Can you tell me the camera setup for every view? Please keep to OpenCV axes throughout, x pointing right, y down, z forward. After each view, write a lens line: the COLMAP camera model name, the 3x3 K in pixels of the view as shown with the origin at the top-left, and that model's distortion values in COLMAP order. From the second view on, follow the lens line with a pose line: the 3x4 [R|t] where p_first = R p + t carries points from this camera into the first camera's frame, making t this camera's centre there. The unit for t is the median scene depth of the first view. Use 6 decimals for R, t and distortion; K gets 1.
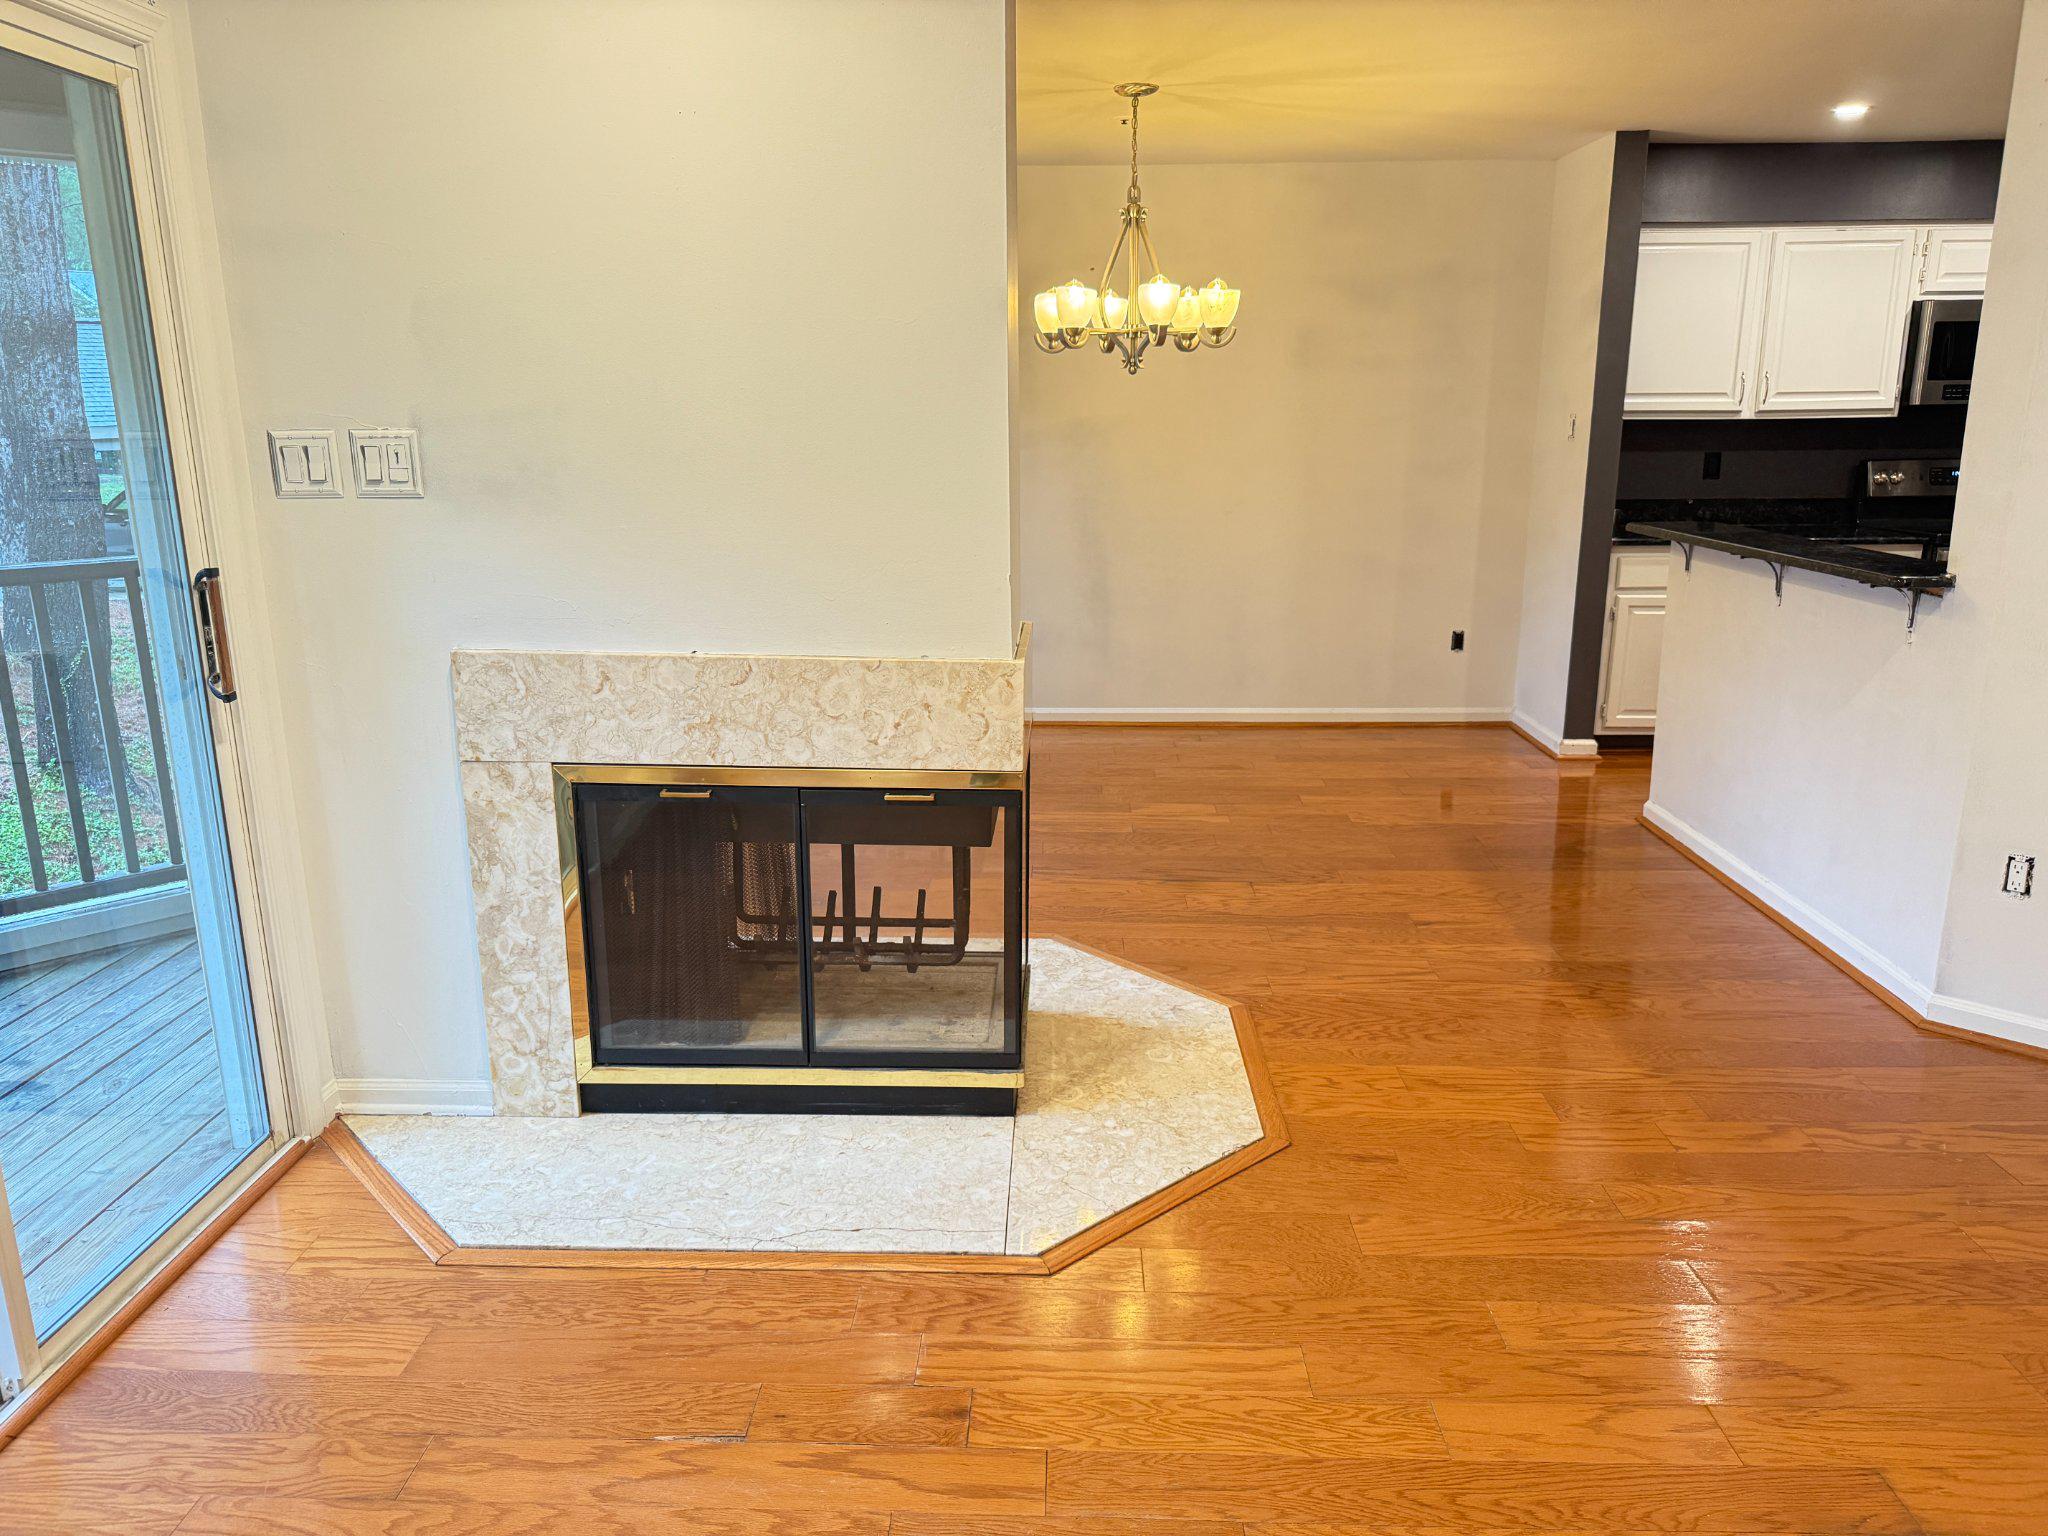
lens RADIAL K [[1440.7, 0, 1025.2], [0, 1440.7, 764.1], [0, 0, 1]] dist [0.006847, -0.023610]
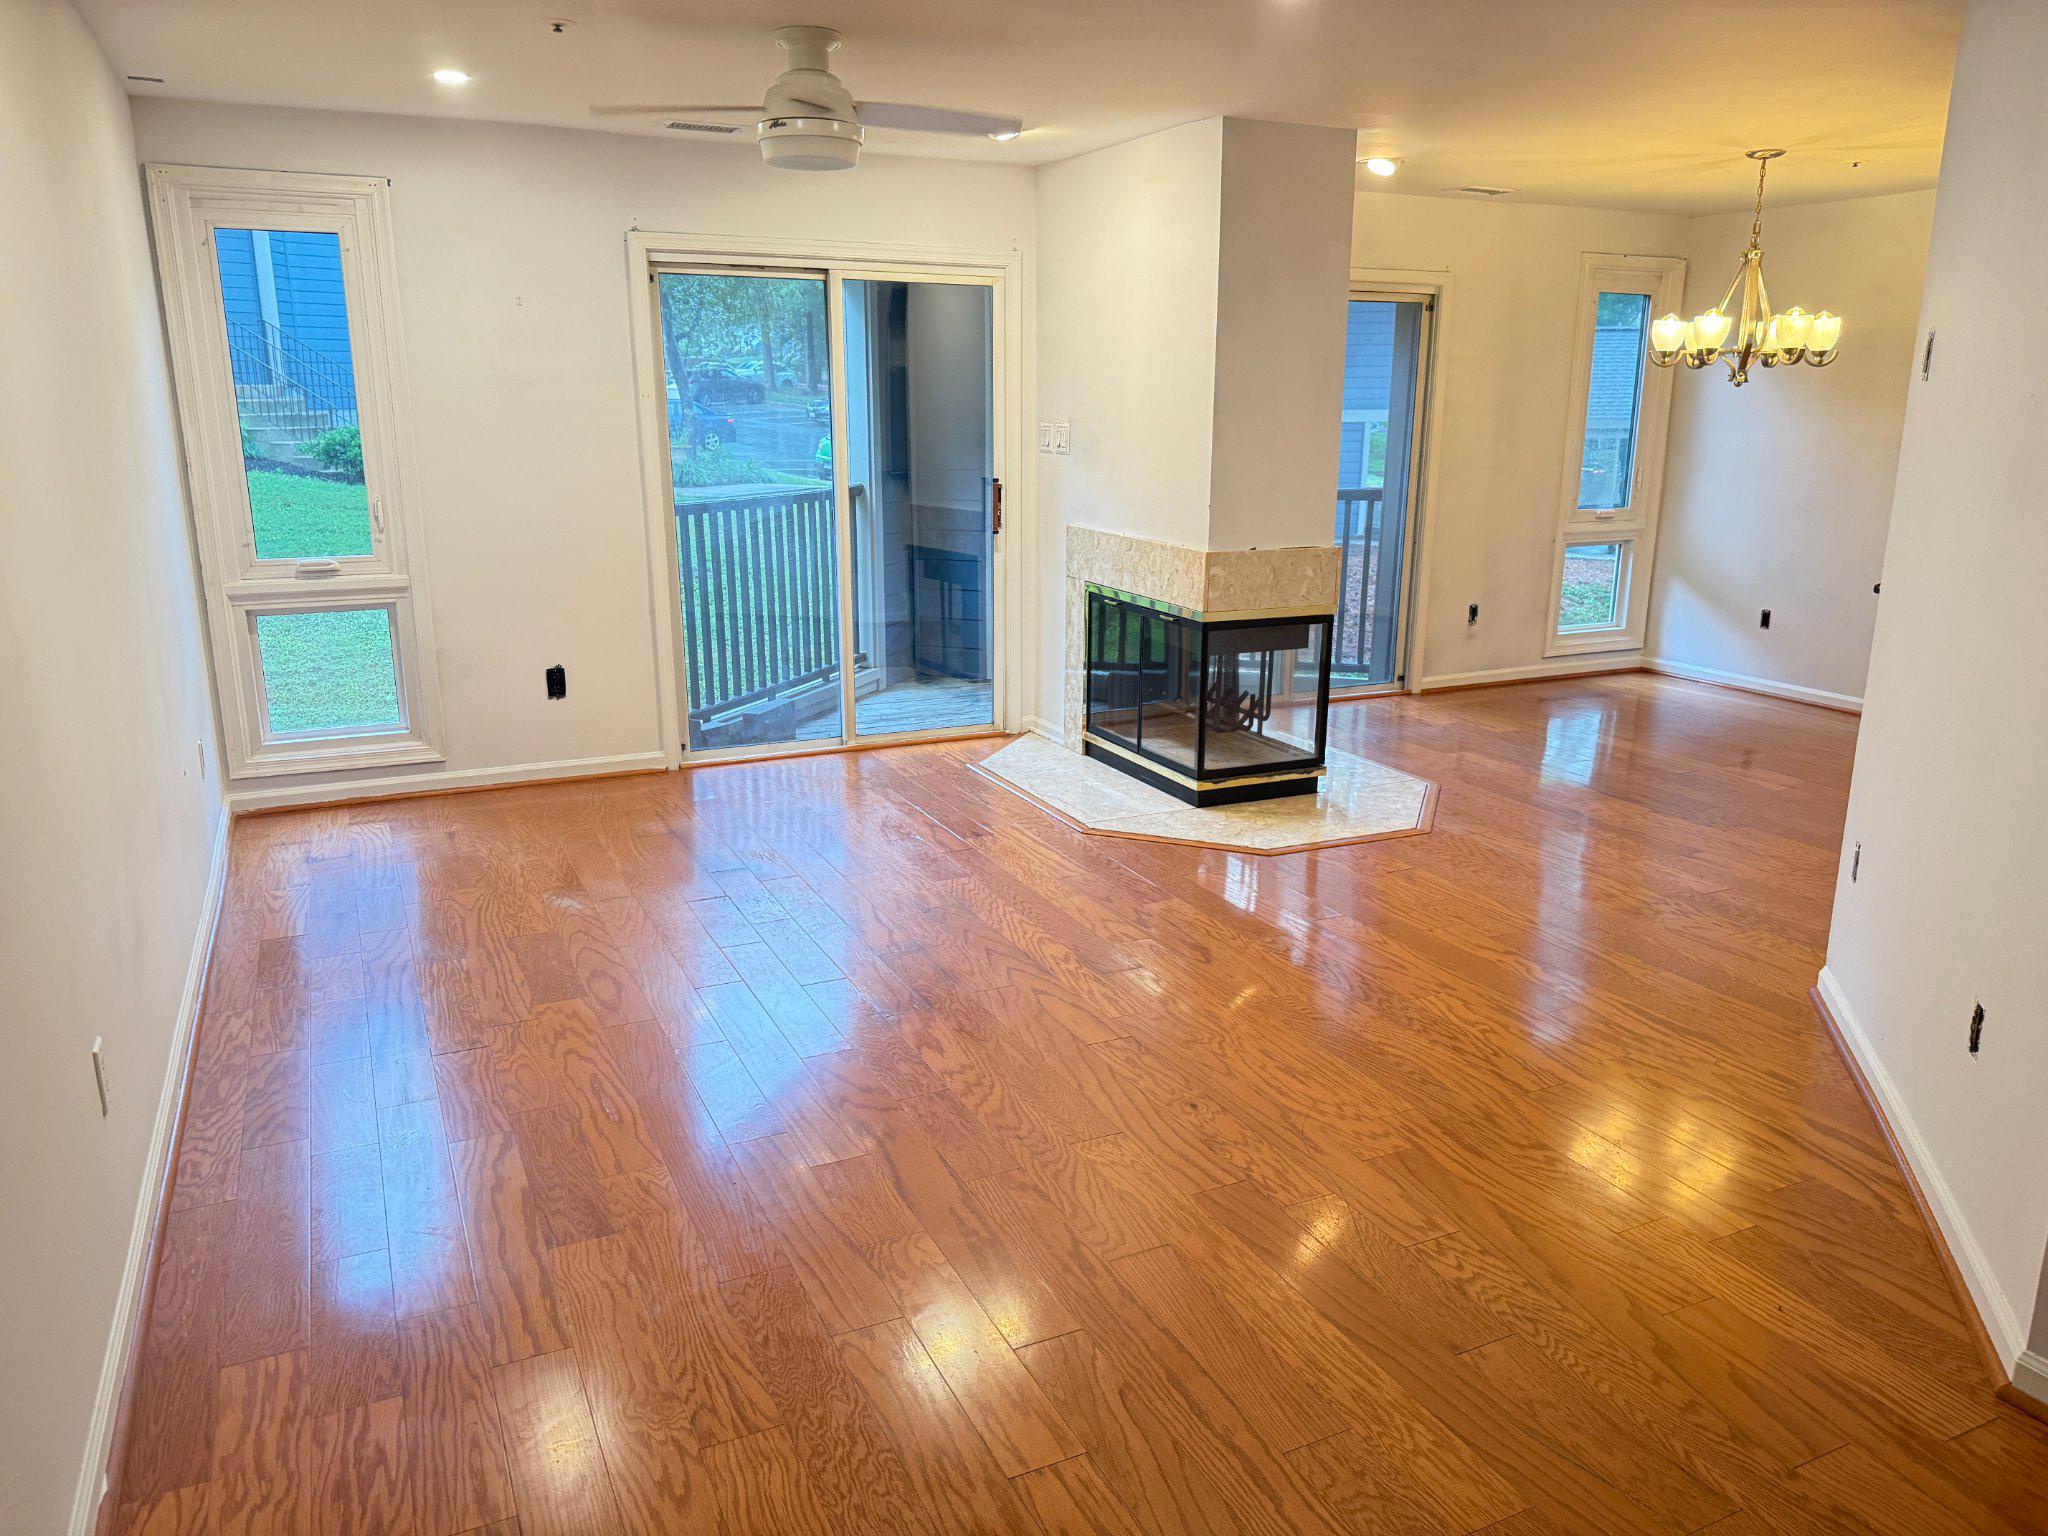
lens RADIAL K [[1440.7, 0, 1014.5], [0, 1440.7, 769.2], [0, 0, 1]] dist [0.006847, -0.023610]
pose [[0.459919, 0.227679, -0.858275, 0.900308], [-0.217657, 0.965988, 0.139618, -0.003461], [0.860871, 0.122597, 0.493832, -0.068369]]
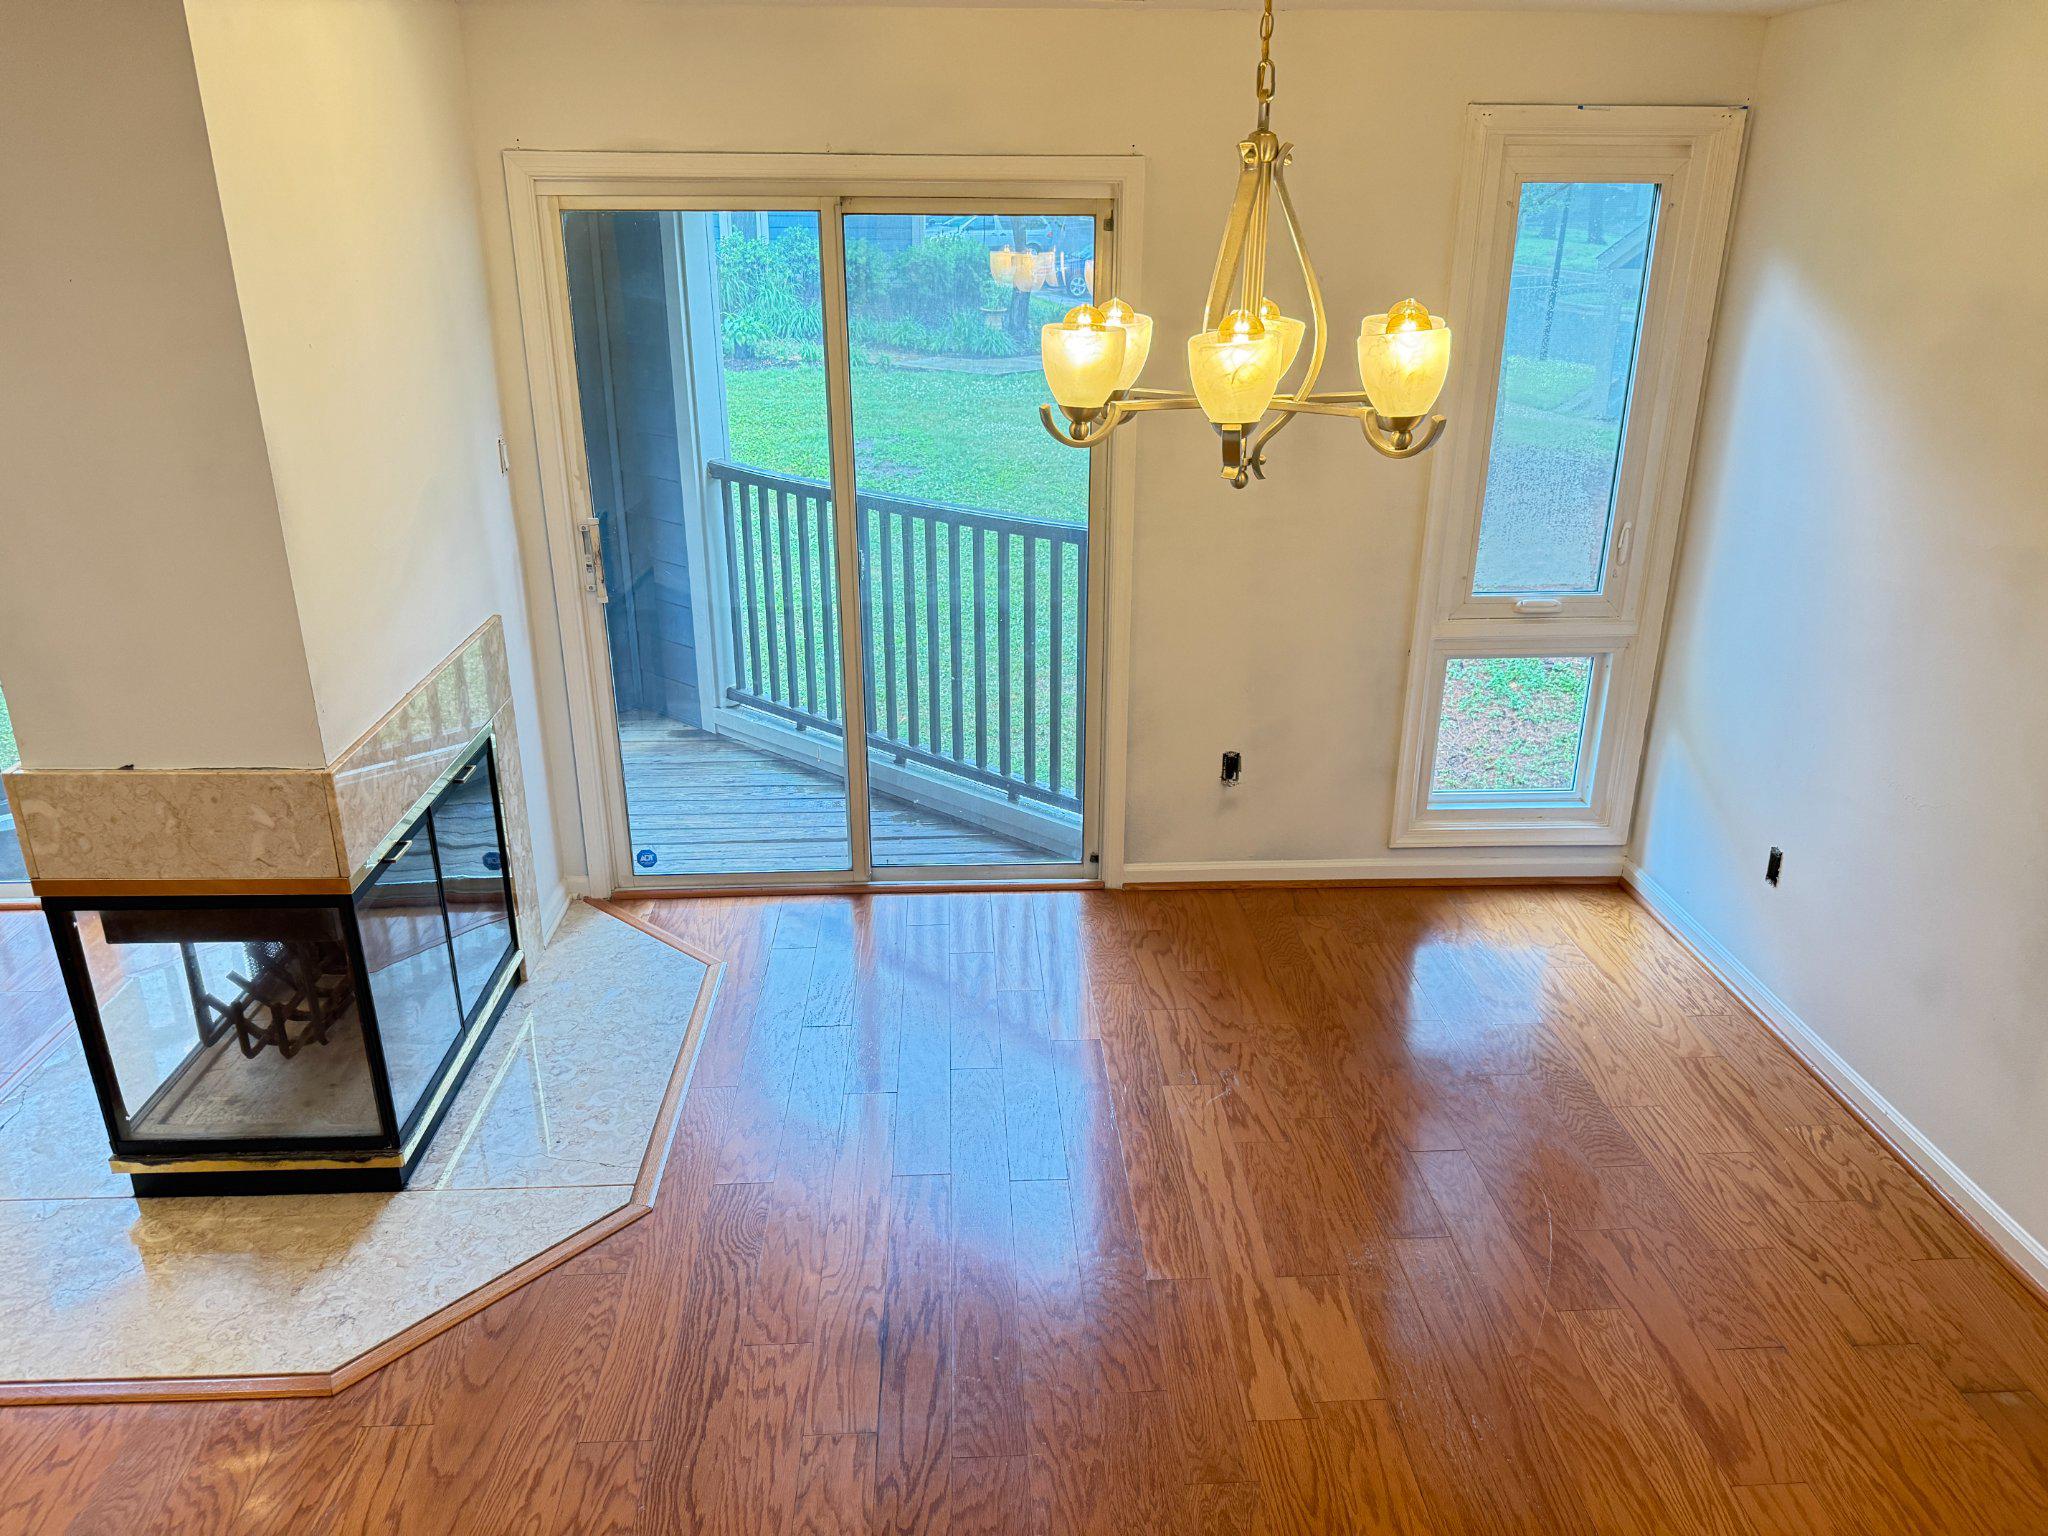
lens RADIAL K [[1440.7, 0, 1020.6], [0, 1440.7, 779.8], [0, 0, 1]] dist [0.006847, -0.023610]
pose [[0.098080, 0.365889, -0.925476, 0.554619], [-0.248653, 0.909474, 0.333211, -0.328268], [0.963614, 0.197441, 0.180181, 0.862907]]
